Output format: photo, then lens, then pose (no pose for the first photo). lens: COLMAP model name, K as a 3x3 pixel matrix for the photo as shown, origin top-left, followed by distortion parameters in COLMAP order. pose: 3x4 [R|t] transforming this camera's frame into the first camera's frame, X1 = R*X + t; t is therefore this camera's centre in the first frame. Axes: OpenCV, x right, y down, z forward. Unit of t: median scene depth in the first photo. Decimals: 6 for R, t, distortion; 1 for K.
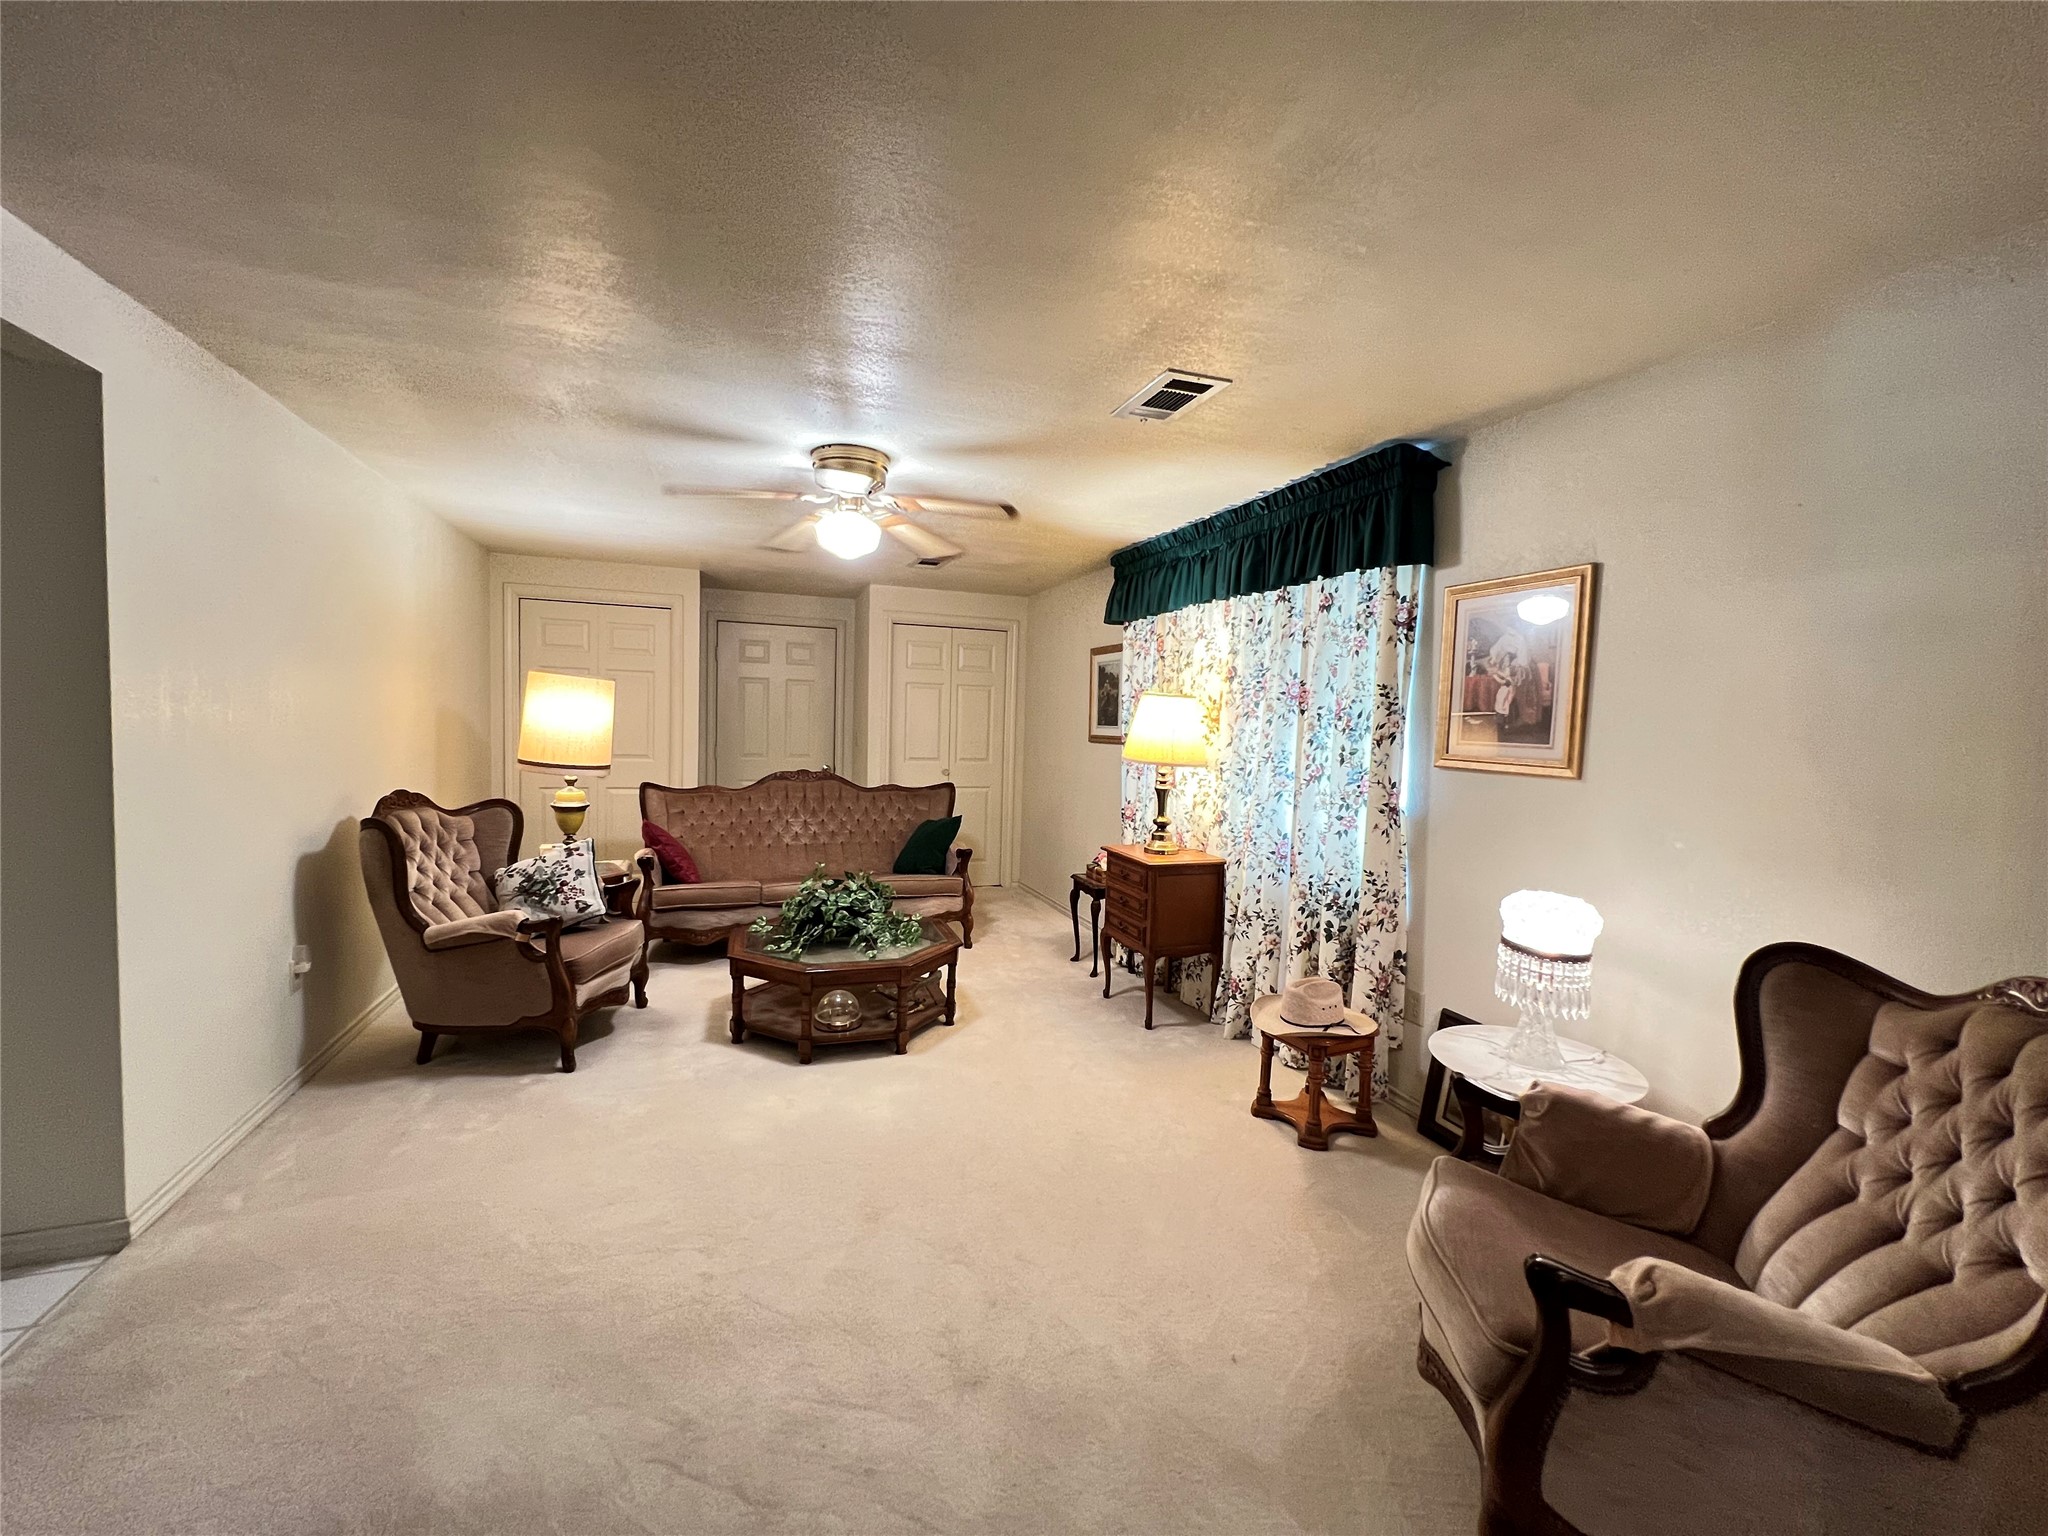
lens RADIAL K [[825.9, 0, 1022.1], [0, 825.9, 766.9], [0, 0, 1]] dist [-0.001260, 0.000260]
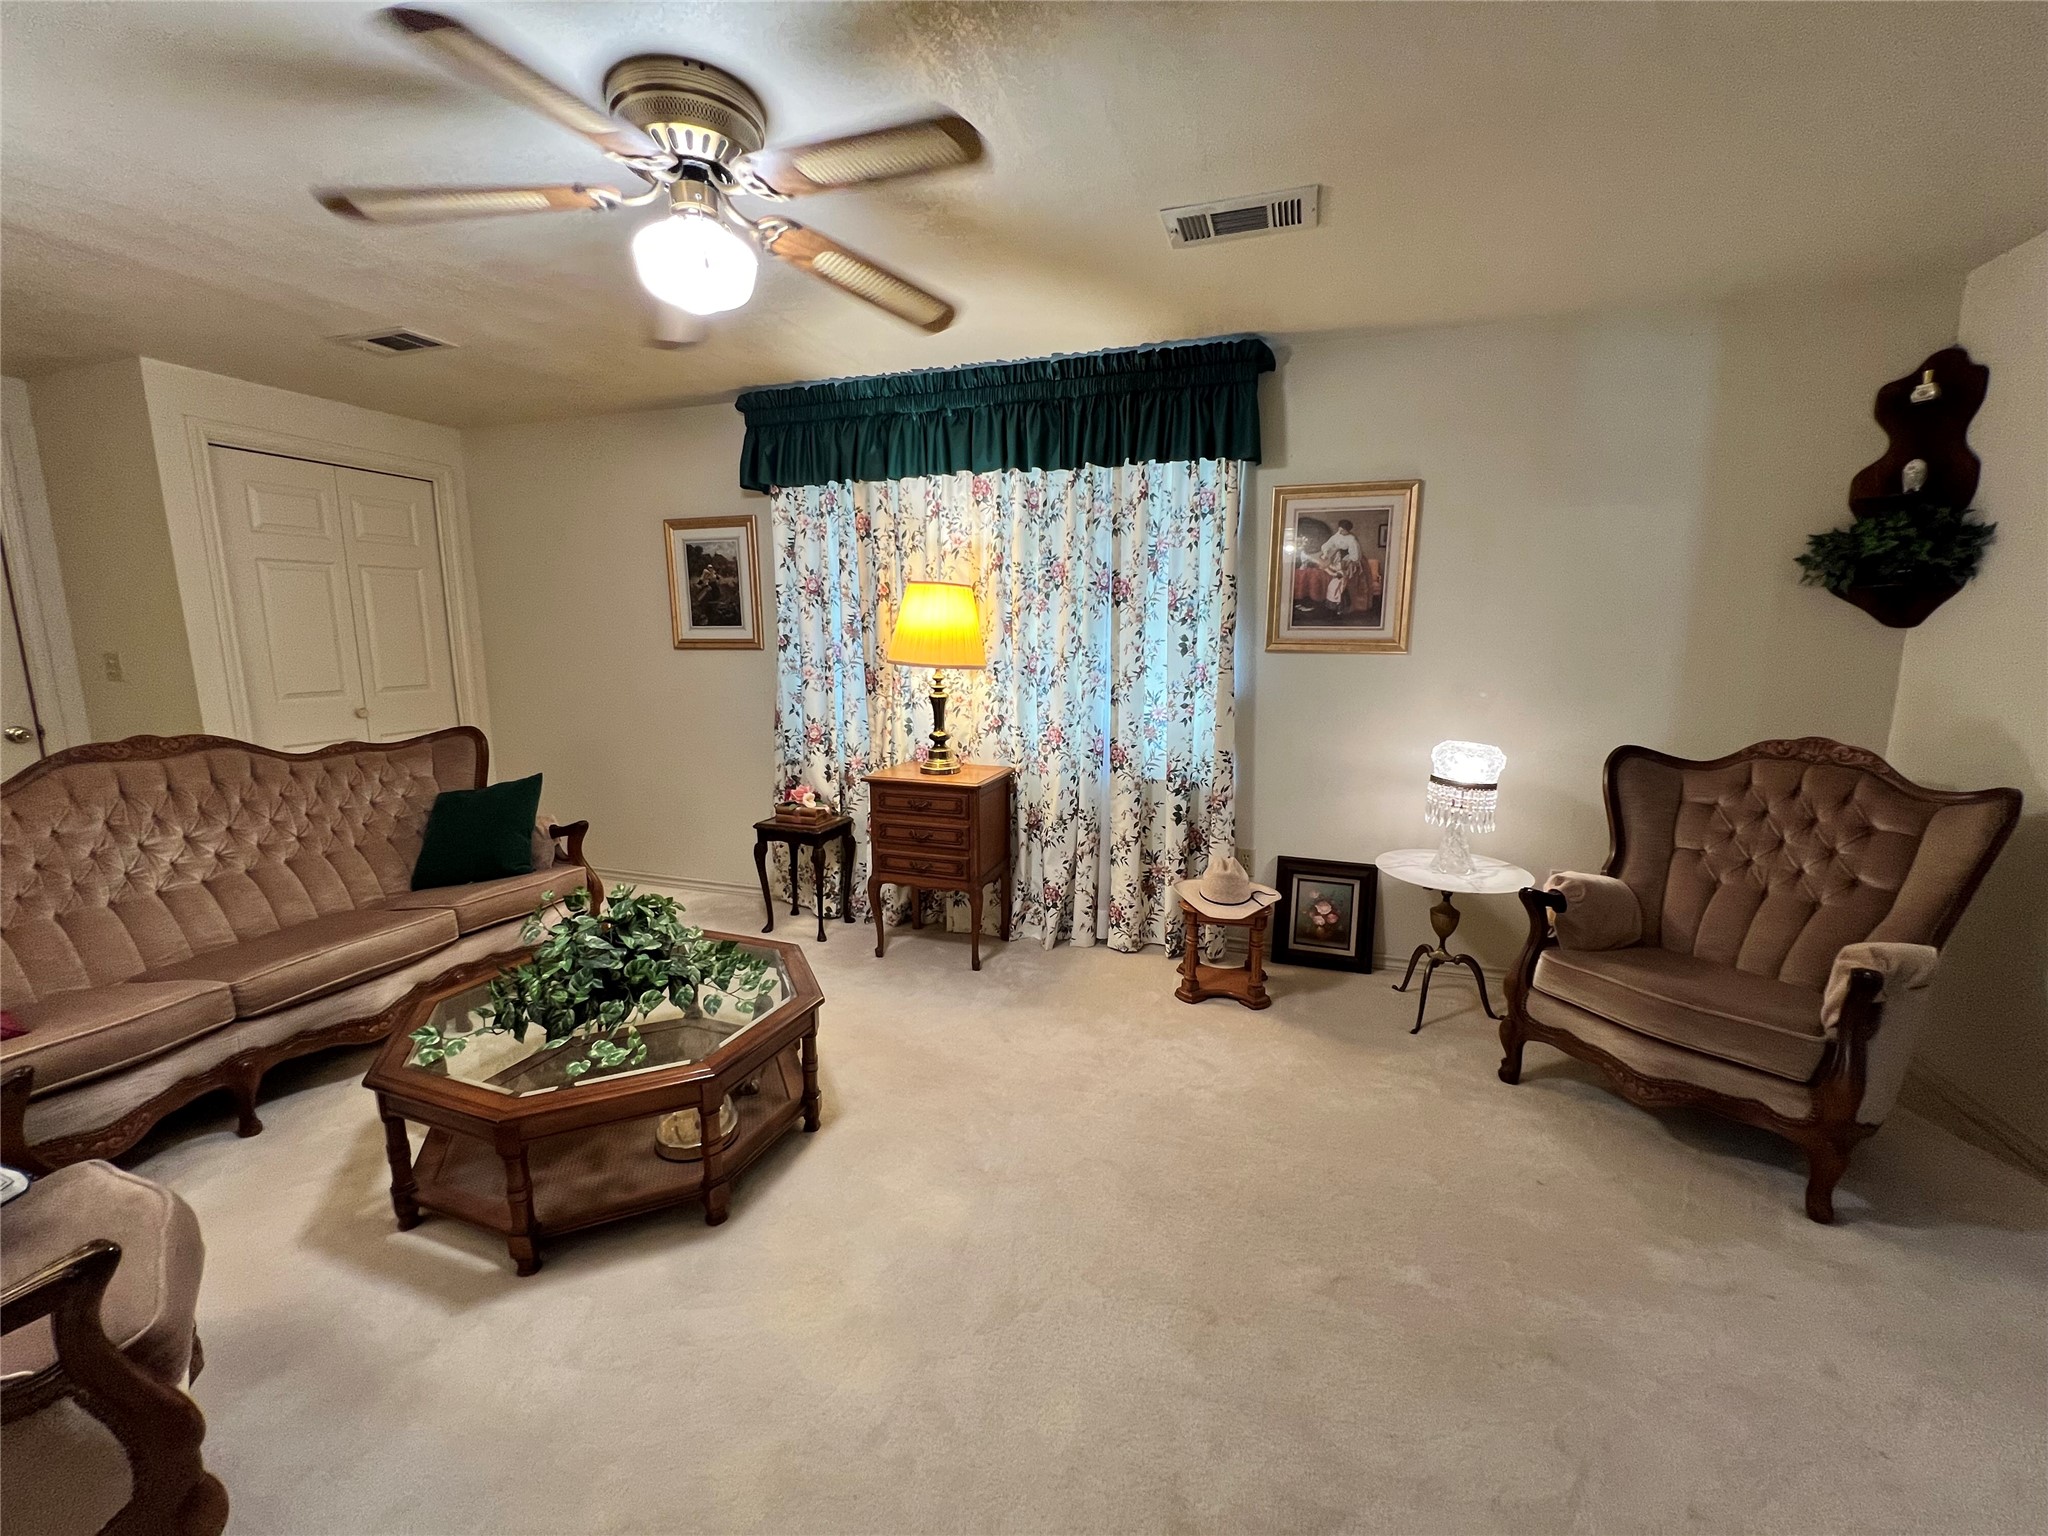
lens RADIAL K [[824.4, 0, 1020.6], [0, 824.4, 765.6], [0, 0, 1]] dist [-0.000275, 0.000086]
pose [[0.621944, -0.159350, 0.766677, -0.476710], [0.063963, 0.986142, 0.153077, -0.031222], [-0.780445, -0.046167, 0.623517, 0.439582]]
